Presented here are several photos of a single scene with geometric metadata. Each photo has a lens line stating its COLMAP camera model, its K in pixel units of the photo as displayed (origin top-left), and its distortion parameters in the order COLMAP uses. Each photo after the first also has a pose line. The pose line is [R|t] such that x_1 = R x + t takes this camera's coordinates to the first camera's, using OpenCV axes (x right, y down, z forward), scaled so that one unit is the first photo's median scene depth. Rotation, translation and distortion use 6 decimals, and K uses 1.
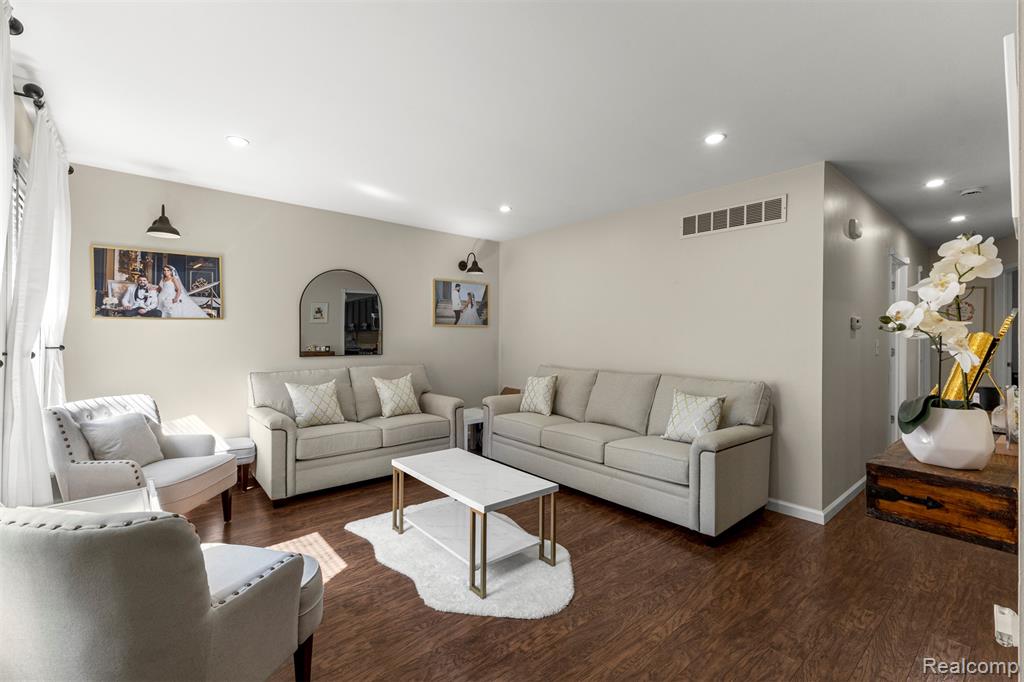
lens RADIAL K [[438.9, 0, 511.4], [0, 438.9, 337.2], [0, 0, 1]] dist [0.007339, -0.000061]
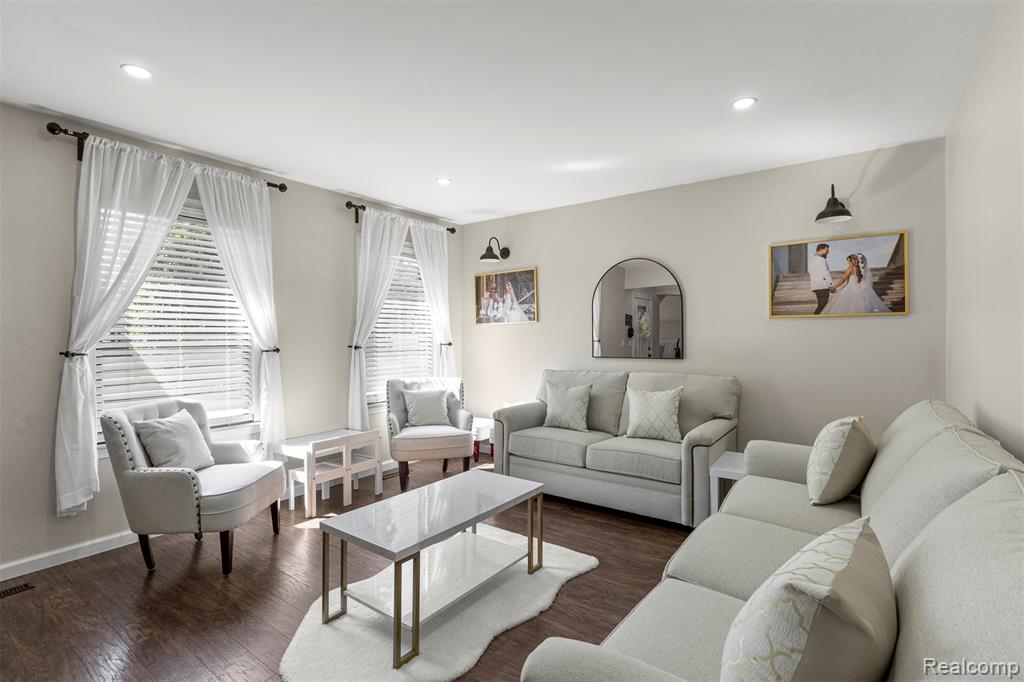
lens RADIAL K [[513.7, 0, 509.7], [0, 513.7, 330.6], [0, 0, 1]] dist [0.028669, 0.000456]
pose [[0.234515, -0.010992, -0.972050, 0.636153], [0.010080, 0.999910, -0.008875, -0.006772], [0.972060, -0.007717, 0.234605, 0.614913]]
